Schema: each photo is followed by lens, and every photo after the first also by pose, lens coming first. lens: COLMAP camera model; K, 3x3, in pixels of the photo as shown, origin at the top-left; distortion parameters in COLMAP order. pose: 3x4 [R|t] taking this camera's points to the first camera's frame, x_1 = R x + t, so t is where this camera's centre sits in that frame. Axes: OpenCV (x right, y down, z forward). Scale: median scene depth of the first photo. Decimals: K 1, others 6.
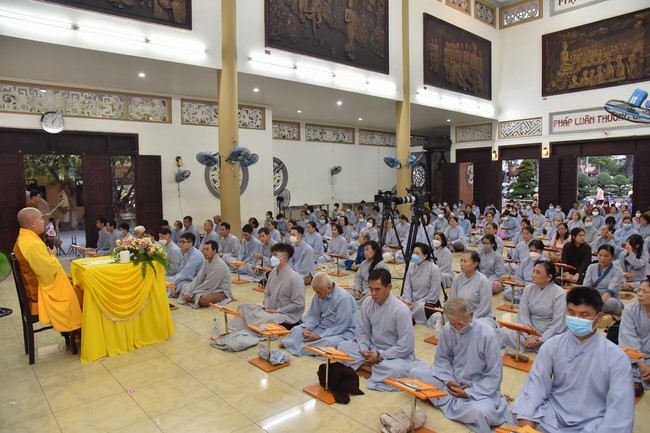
lens RADIAL K [[443.5, 0, 317.9], [0, 443.5, 217.0], [0, 0, 1]] dist [-0.108754, 0.061548]
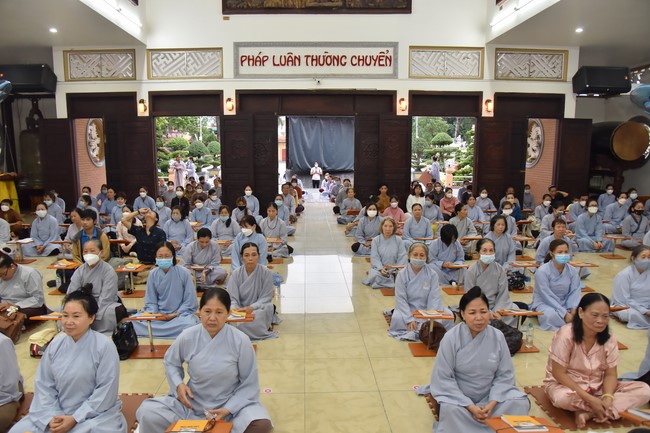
lens RADIAL K [[443.5, 0, 317.9], [0, 443.5, 217.0], [0, 0, 1]] dist [-0.108754, 0.061548]
pose [[0.634323, -0.094710, 0.767245, 0.129536], [0.046859, 0.995353, 0.084127, -0.045264], [-0.771647, -0.017411, 0.635813, 0.591010]]
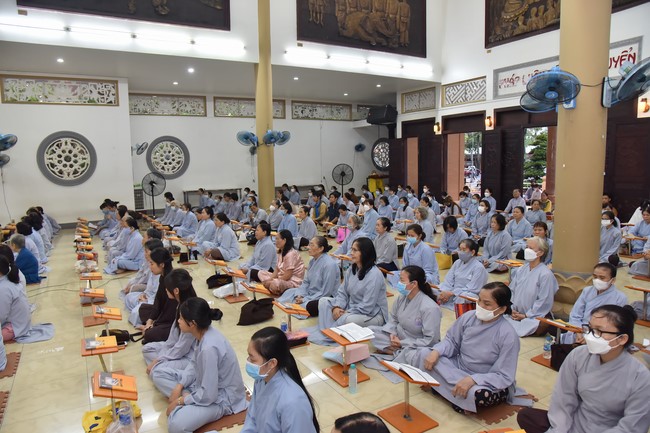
lens RADIAL K [[443.5, 0, 317.9], [0, 443.5, 217.0], [0, 0, 1]] dist [-0.108754, 0.061548]
pose [[0.980448, 0.021189, -0.195632, 0.457147], [-0.011373, 0.998626, 0.051161, -0.024341], [0.196447, -0.047936, 0.979342, 0.222037]]
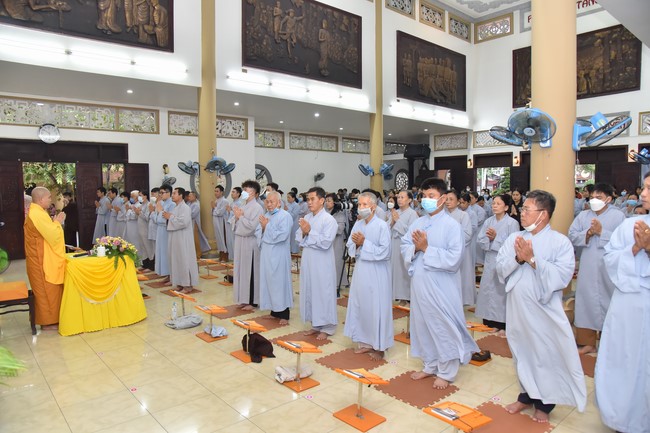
lens RADIAL K [[445.6, 0, 317.9], [0, 445.6, 216.9], [0, 0, 1]] dist [-0.109772, 0.063821]
pose [[0.999979, 0.006205, -0.002020, 0.055404], [-0.006224, 0.999933, -0.009783, 0.000011], [0.001959, 0.009796, 0.999950, -0.076027]]
